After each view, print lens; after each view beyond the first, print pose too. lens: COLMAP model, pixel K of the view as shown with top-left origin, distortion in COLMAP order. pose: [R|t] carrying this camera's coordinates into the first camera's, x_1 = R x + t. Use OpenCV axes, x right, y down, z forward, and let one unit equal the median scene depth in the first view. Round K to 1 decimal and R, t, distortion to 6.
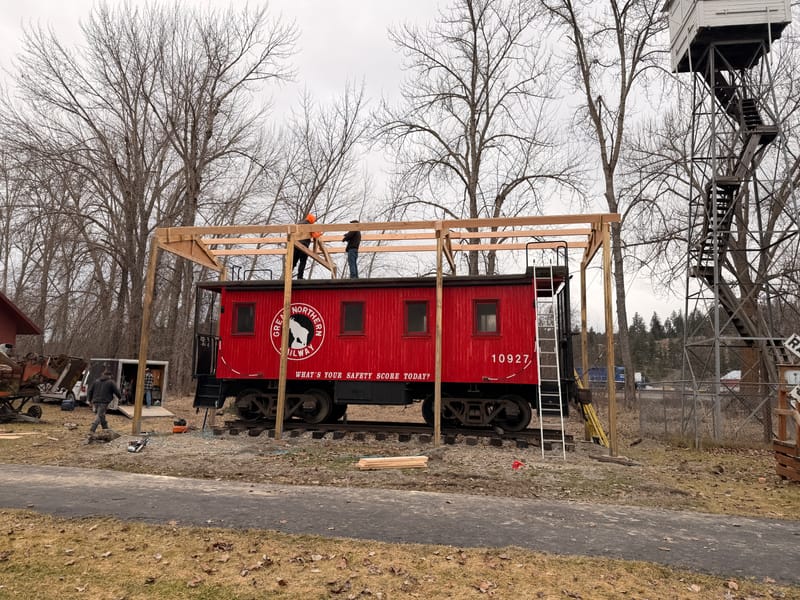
lens RADIAL K [[544.7, 0, 394.3], [0, 544.7, 302.8], [0, 0, 1]] dist [0.060243, -0.073432]
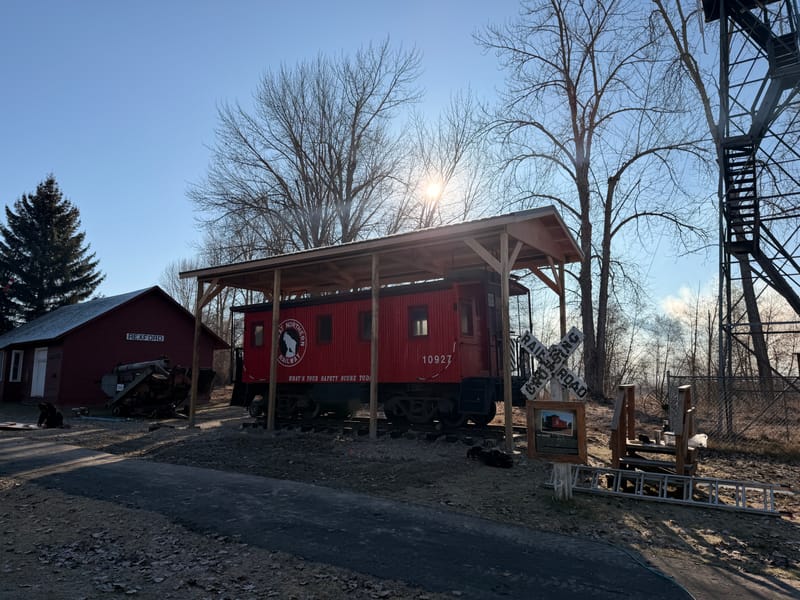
lens RADIAL K [[544.7, 0, 401.8], [0, 544.7, 304.8], [0, 0, 1]] dist [0.060243, -0.073432]
pose [[0.911901, -0.076455, -0.403227, 0.499539], [0.078903, 0.996826, -0.010569, 0.000711], [0.402755, -0.022178, 0.915039, -0.003893]]
